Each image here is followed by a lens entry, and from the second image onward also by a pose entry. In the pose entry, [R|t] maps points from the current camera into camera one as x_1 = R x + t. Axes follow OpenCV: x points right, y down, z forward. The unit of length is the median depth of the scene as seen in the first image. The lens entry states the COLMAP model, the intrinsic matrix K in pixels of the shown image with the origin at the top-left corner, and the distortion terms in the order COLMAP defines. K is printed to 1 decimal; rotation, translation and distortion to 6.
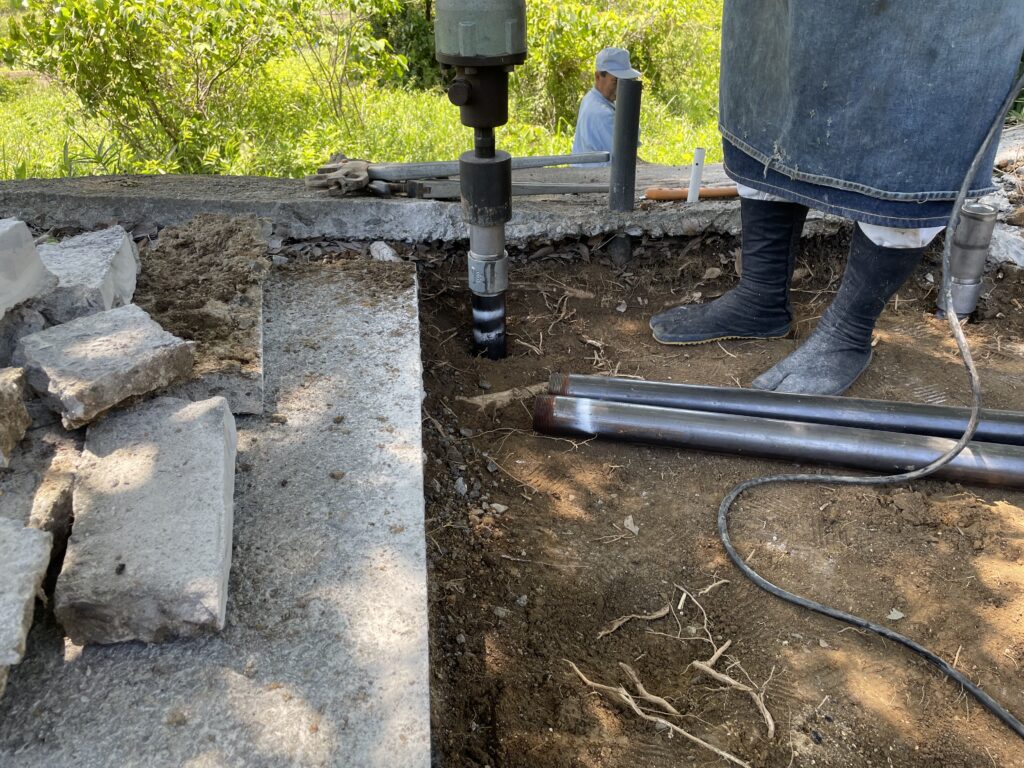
lens RADIAL K [[797.7, 0, 512.0], [0, 797.7, 384.0], [0, 0, 1]] dist [0.084669, -0.077727]
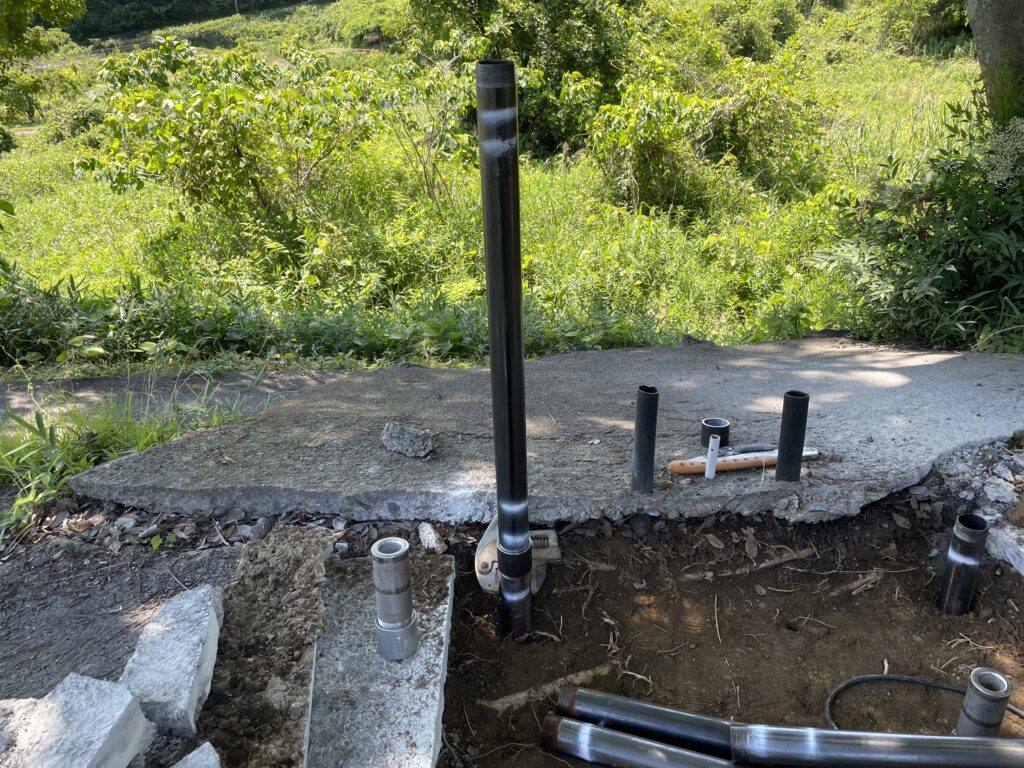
lens RADIAL K [[797.7, 0, 512.0], [0, 797.7, 384.0], [0, 0, 1]] dist [0.084669, -0.077727]
pose [[0.994066, 0.028082, -0.105089, 0.073922], [-0.034745, 0.997463, -0.062125, -0.310586], [0.103078, 0.065408, 0.992520, -0.153432]]
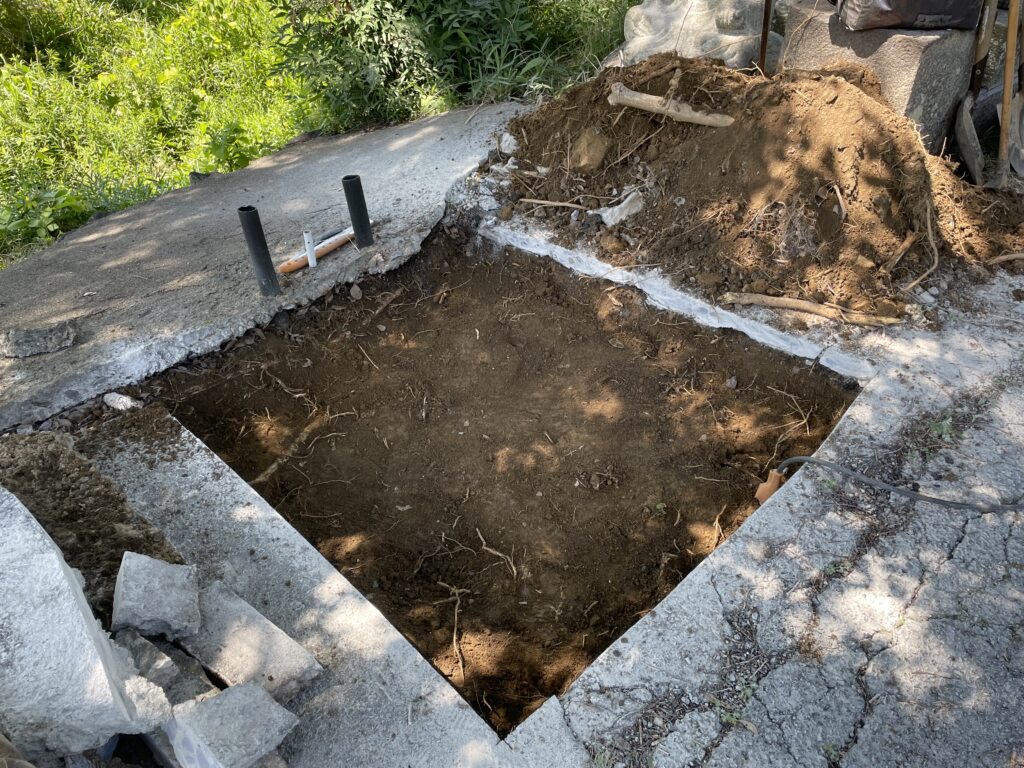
lens RADIAL K [[797.7, 0, 512.0], [0, 797.7, 384.0], [0, 0, 1]] dist [0.084669, -0.077727]
pose [[0.805579, -0.401797, 0.435432, -0.205404], [0.331760, 0.914805, 0.230363, -0.275017], [-0.490894, -0.041117, 0.870248, -0.420746]]
